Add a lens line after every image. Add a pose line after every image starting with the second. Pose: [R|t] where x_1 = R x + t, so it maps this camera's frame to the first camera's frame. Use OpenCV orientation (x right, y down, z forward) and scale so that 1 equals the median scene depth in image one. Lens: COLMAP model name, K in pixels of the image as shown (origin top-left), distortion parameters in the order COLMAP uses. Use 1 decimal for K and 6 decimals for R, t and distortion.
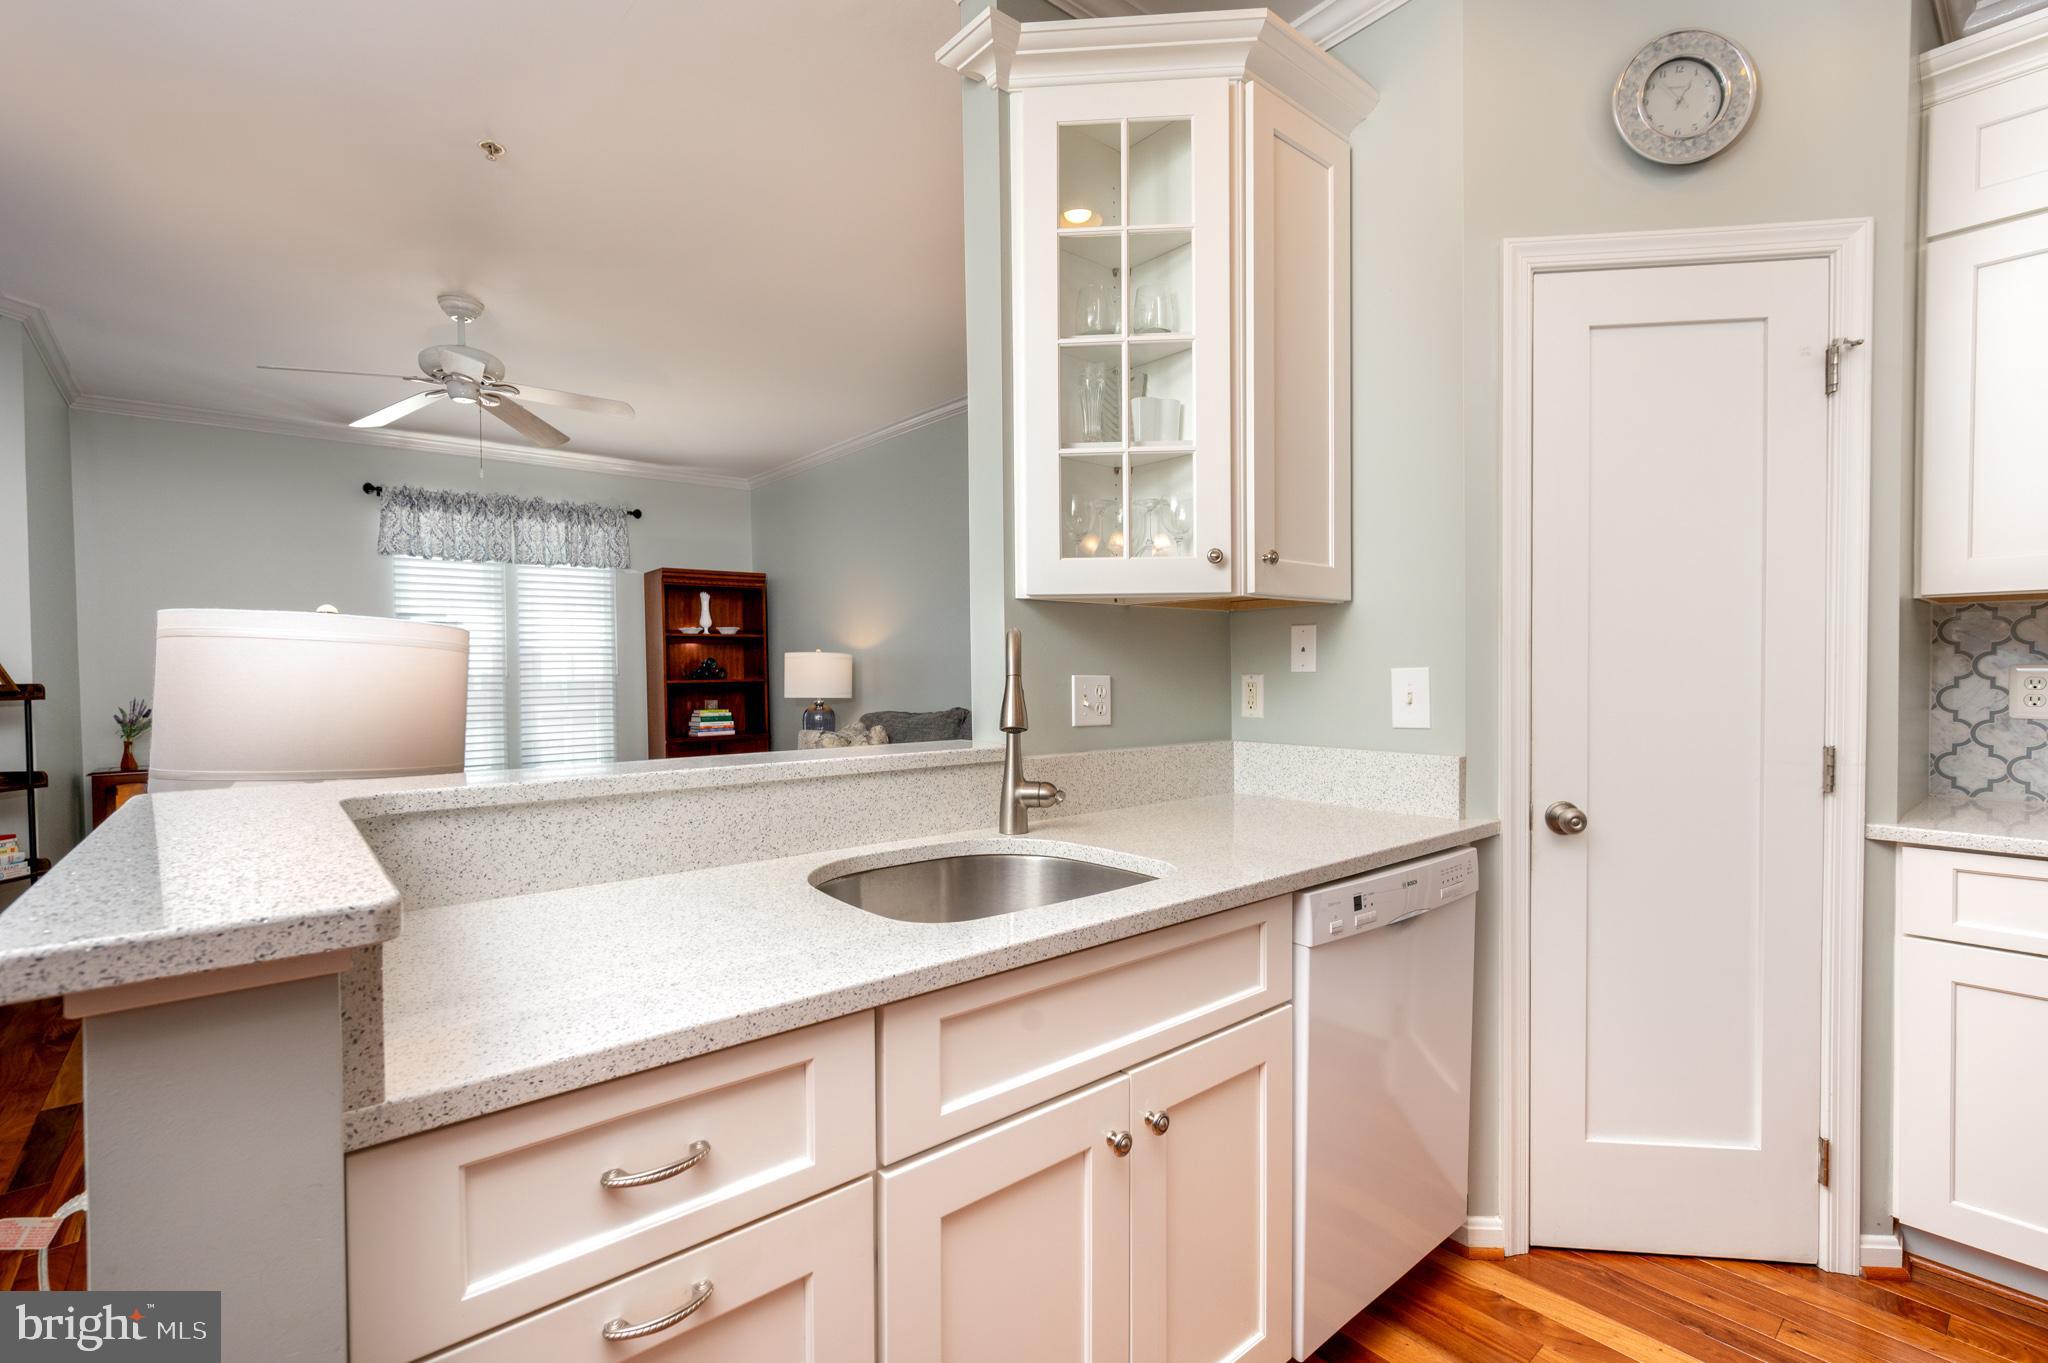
lens RADIAL K [[910.4, 0, 1013.2], [0, 910.4, 685.9], [0, 0, 1]] dist [0.001132, 0.000534]
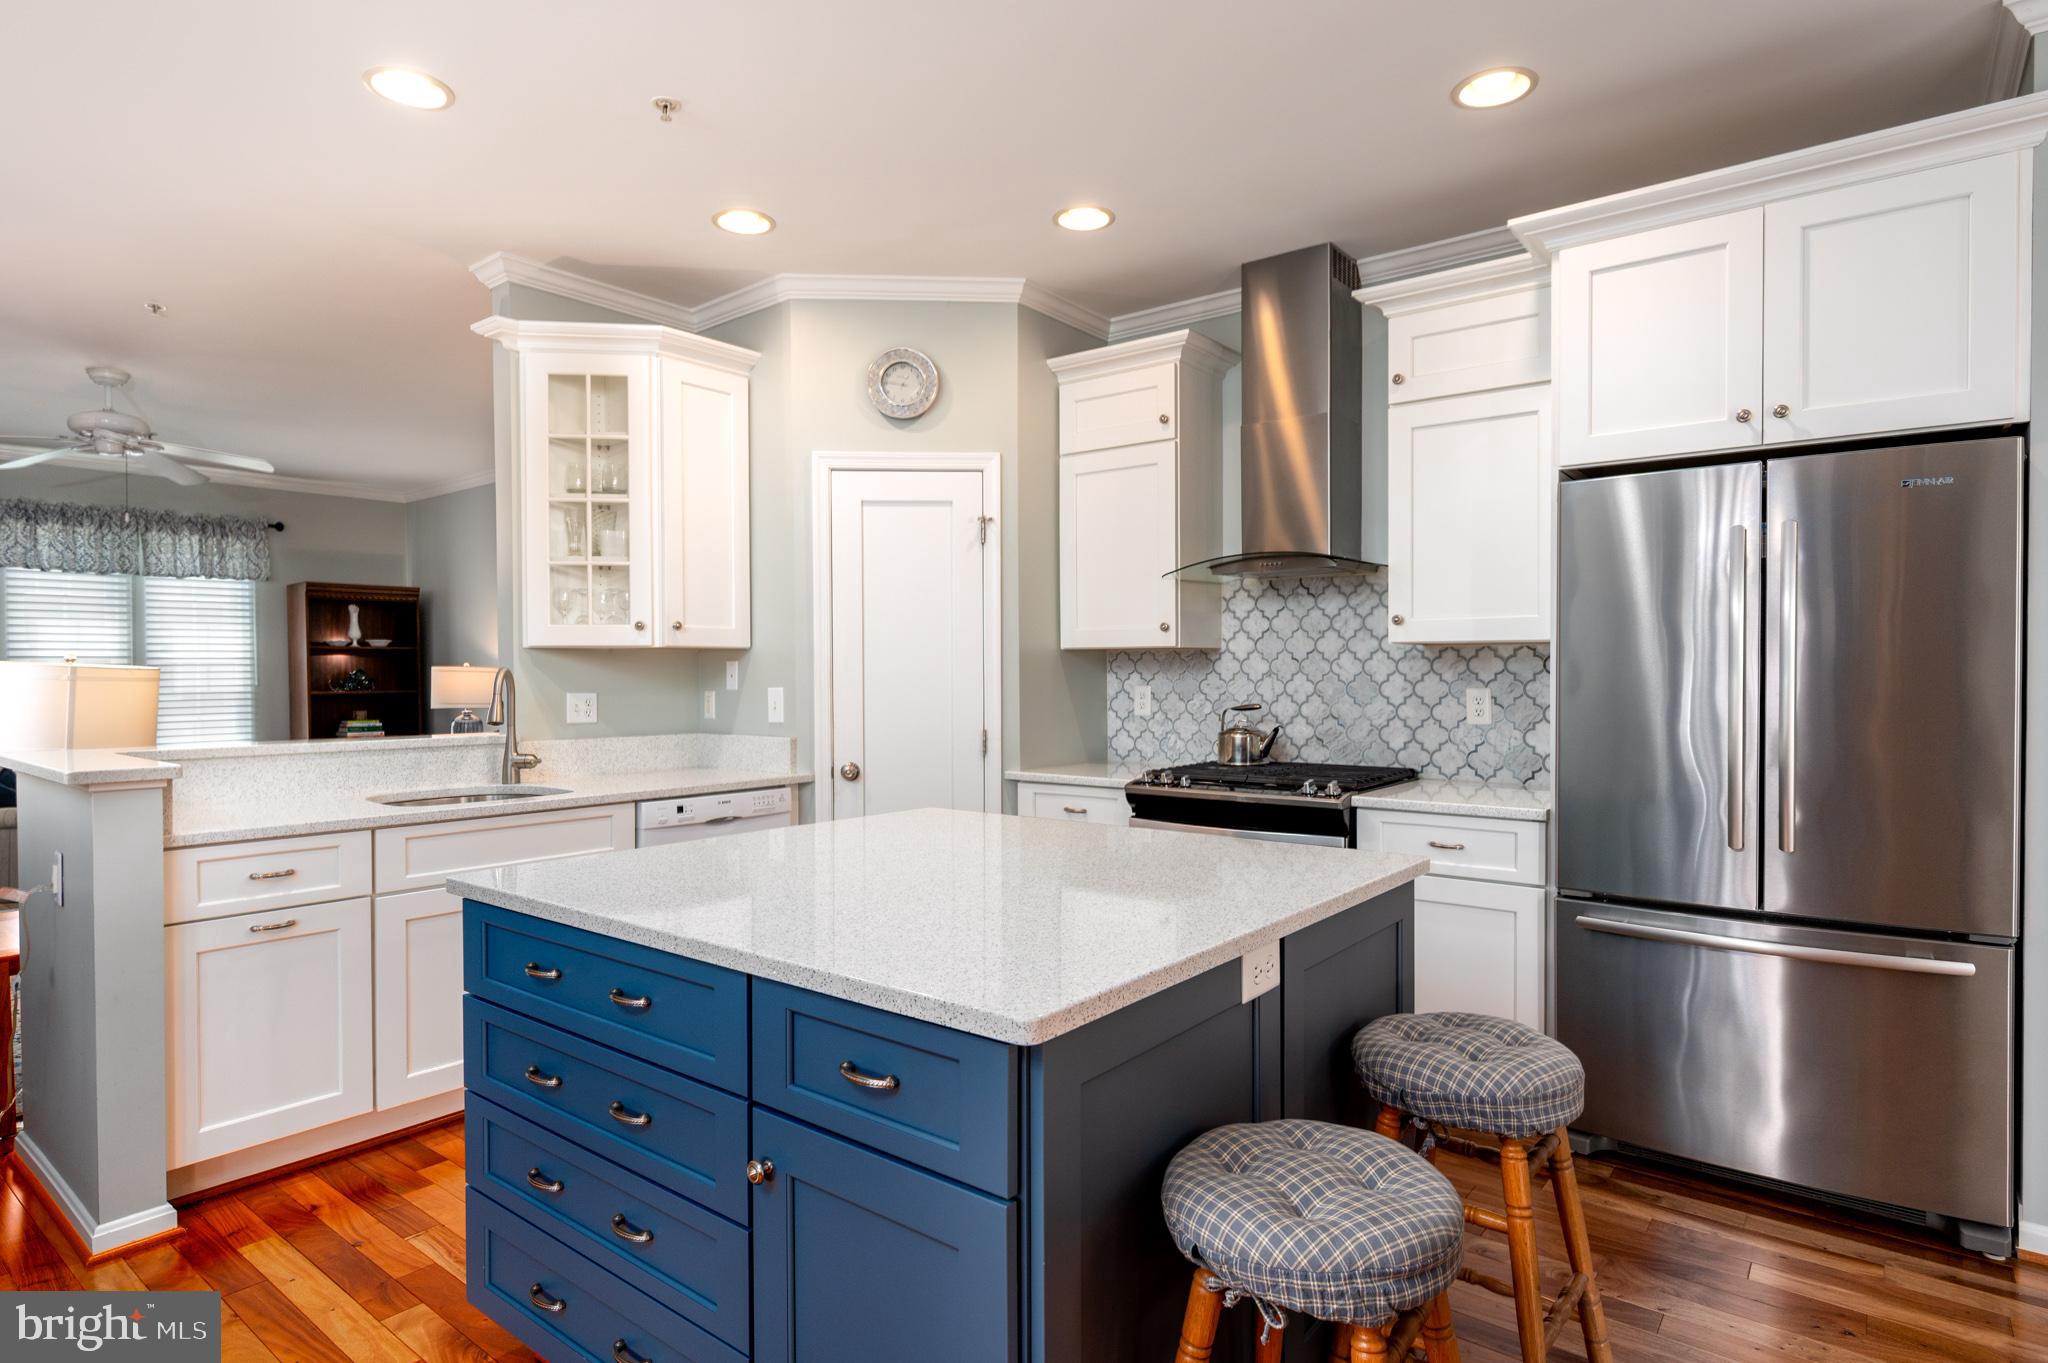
lens RADIAL K [[1068.4, 0, 1018.5], [0, 1068.4, 682.7], [0, 0, 1]] dist [0.011195, -0.007786]
pose [[0.978453, 0.000686, 0.206466, 0.163023], [0.001376, 0.999951, -0.009844, -0.003241], [-0.206463, 0.009916, 0.978404, -0.375905]]
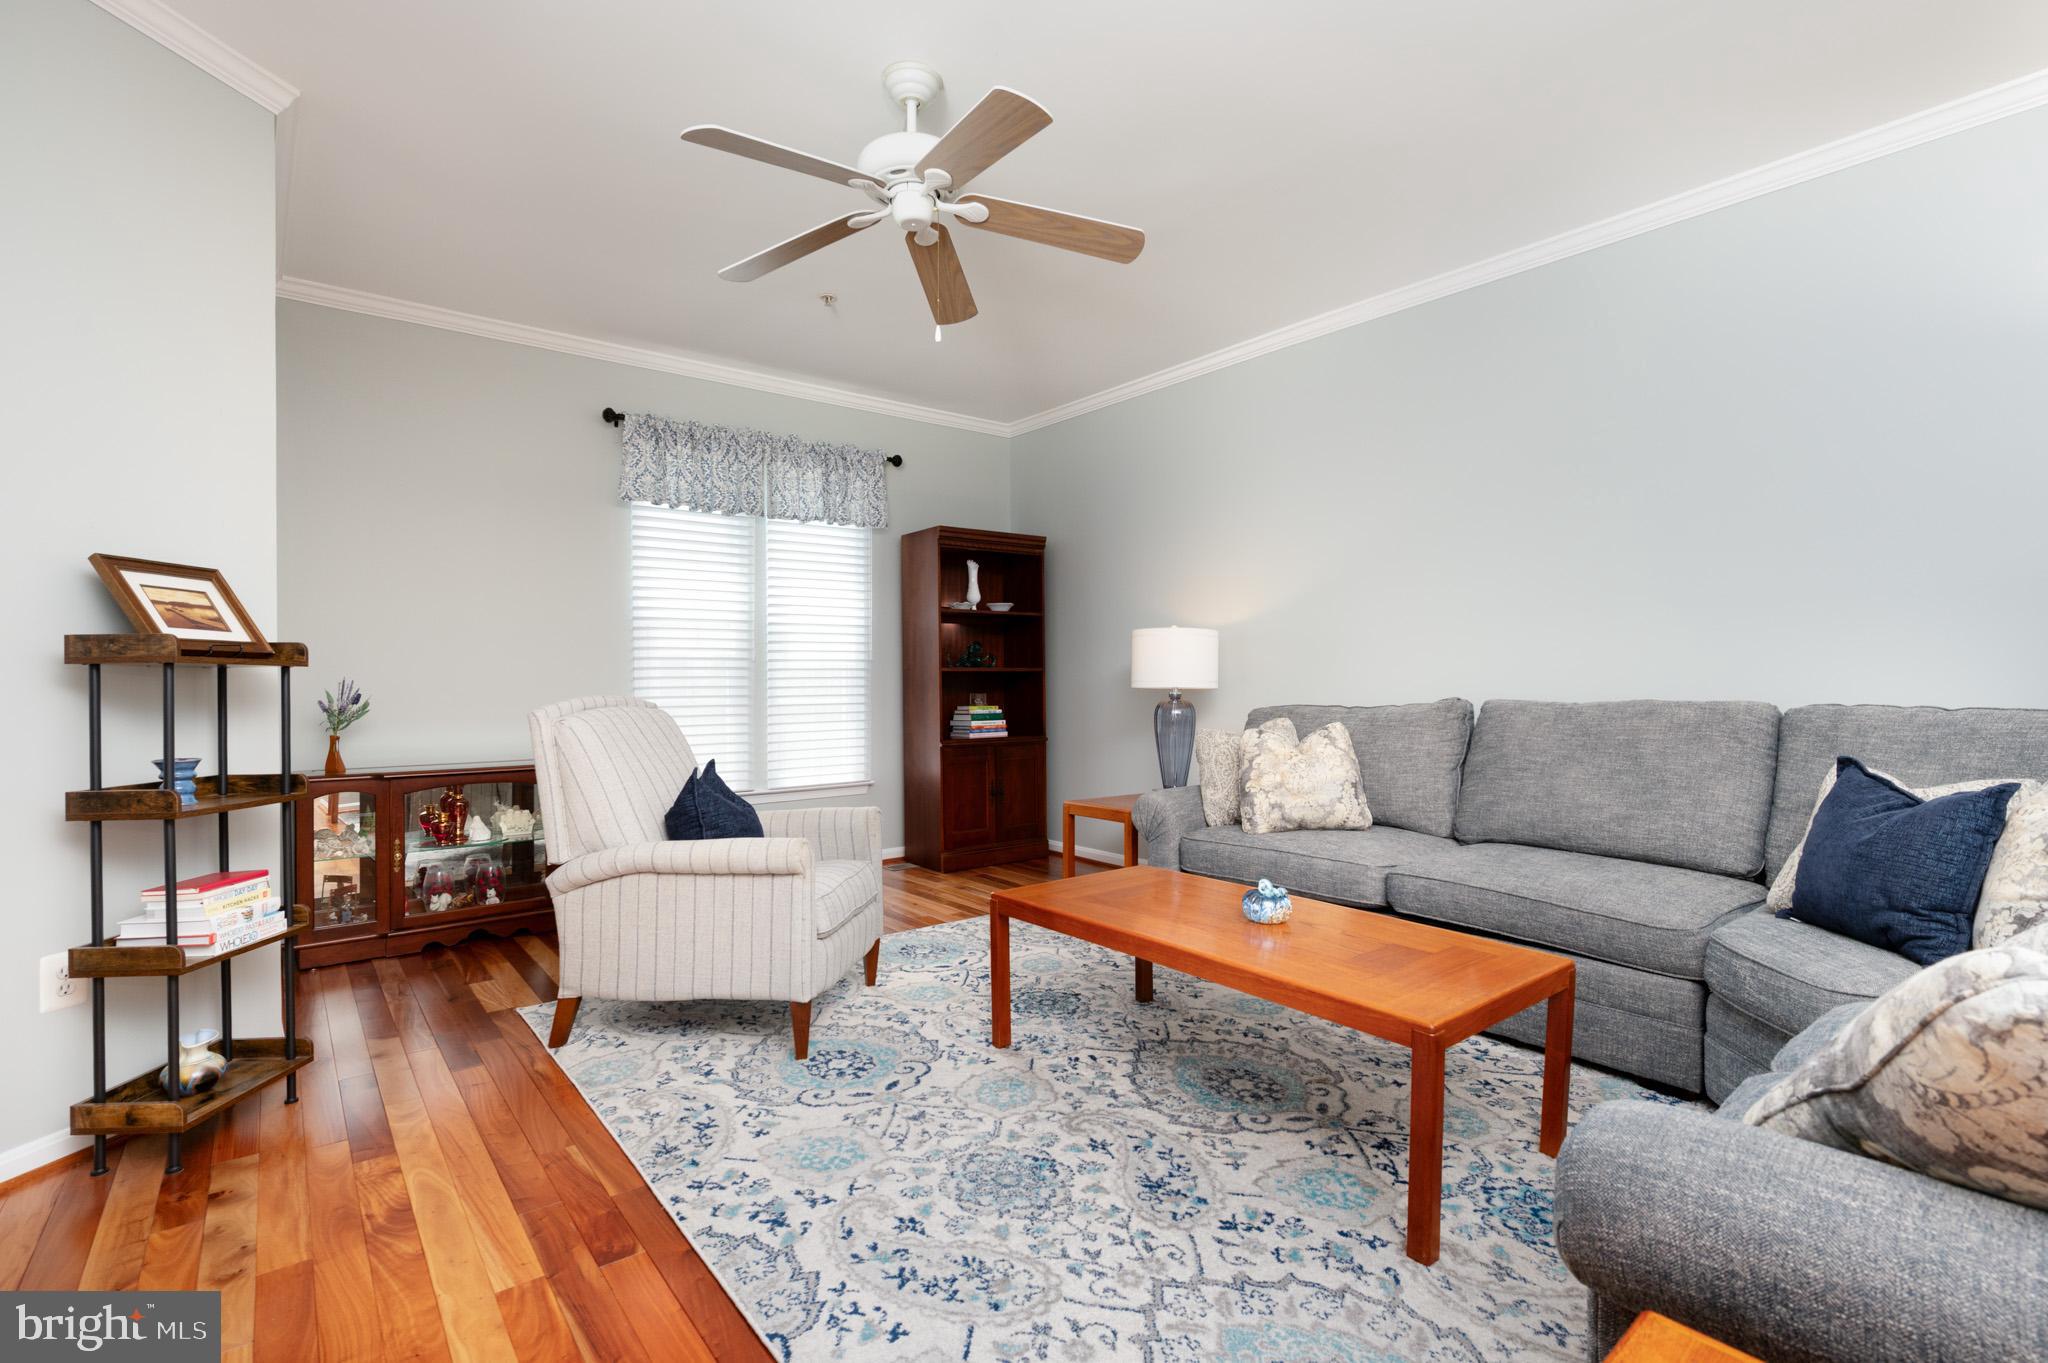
lens RADIAL K [[910.4, 0, 994.5], [0, 910.4, 699.7], [0, 0, 1]] dist [0.001132, 0.000534]
pose [[0.999572, 0.004803, -0.028846, -0.338962], [-0.004743, 0.999986, 0.002138, 0.022173], [0.028856, -0.002000, 0.999582, 0.221104]]
